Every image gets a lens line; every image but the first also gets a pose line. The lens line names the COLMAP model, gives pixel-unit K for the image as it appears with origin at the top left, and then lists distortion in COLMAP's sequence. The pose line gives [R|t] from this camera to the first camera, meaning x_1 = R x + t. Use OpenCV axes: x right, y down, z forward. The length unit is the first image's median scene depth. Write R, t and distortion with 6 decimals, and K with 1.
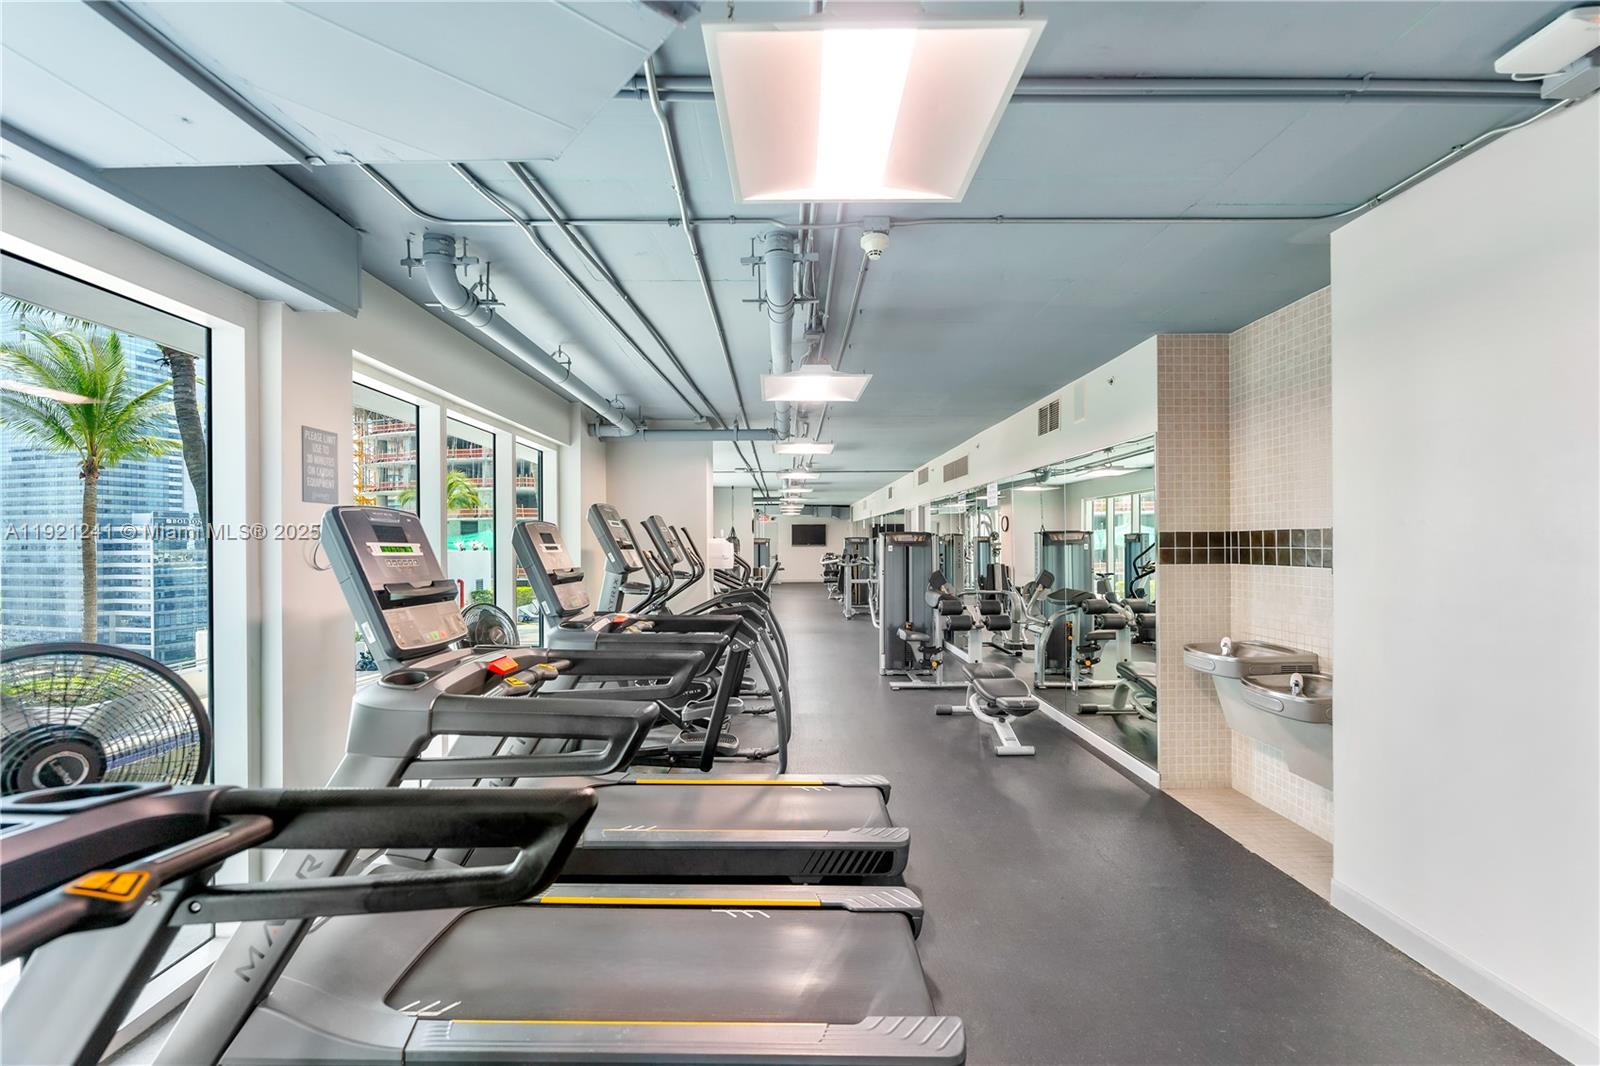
lens RADIAL K [[643.7, 0, 798.0], [0, 643.7, 541.4], [0, 0, 1]] dist [0.000280, 0.000096]
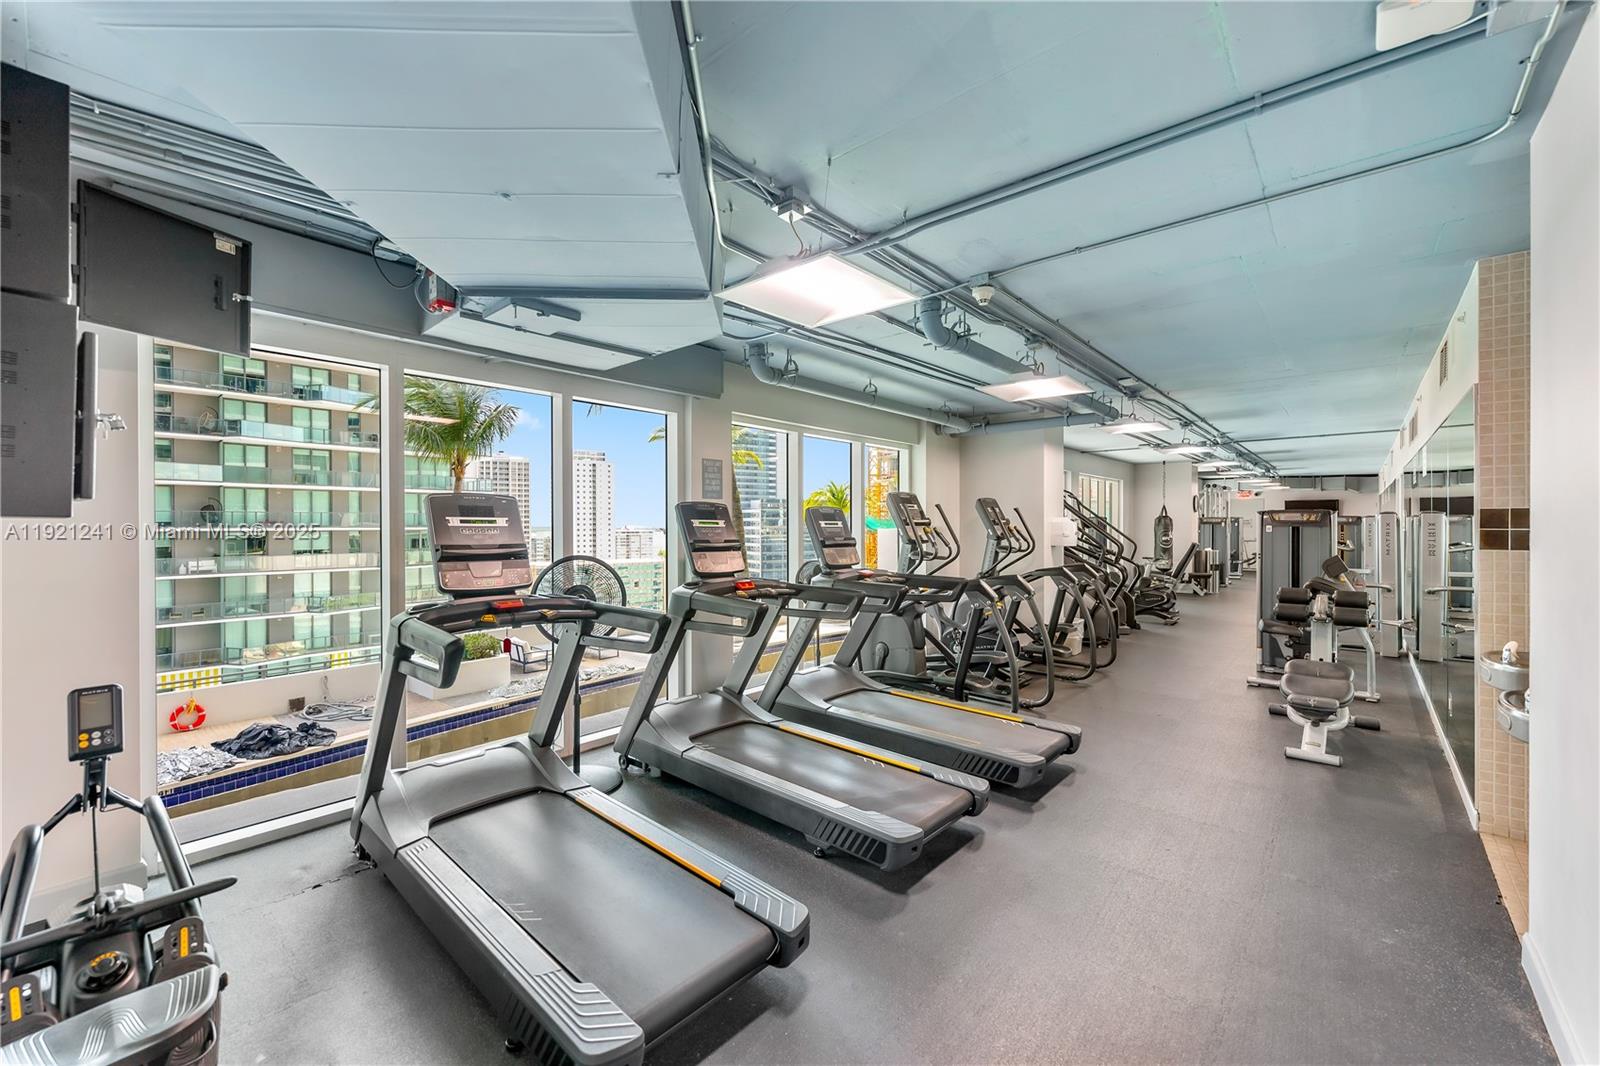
lens RADIAL K [[636.4, 0, 803.1], [0, 636.4, 523.3], [0, 0, 1]] dist [0.000871, -0.000118]
pose [[0.752810, 0.004909, -0.658220, 0.515635], [-0.001974, 0.999985, 0.005200, 0.000572], [0.658235, -0.002615, 0.752808, -0.164145]]
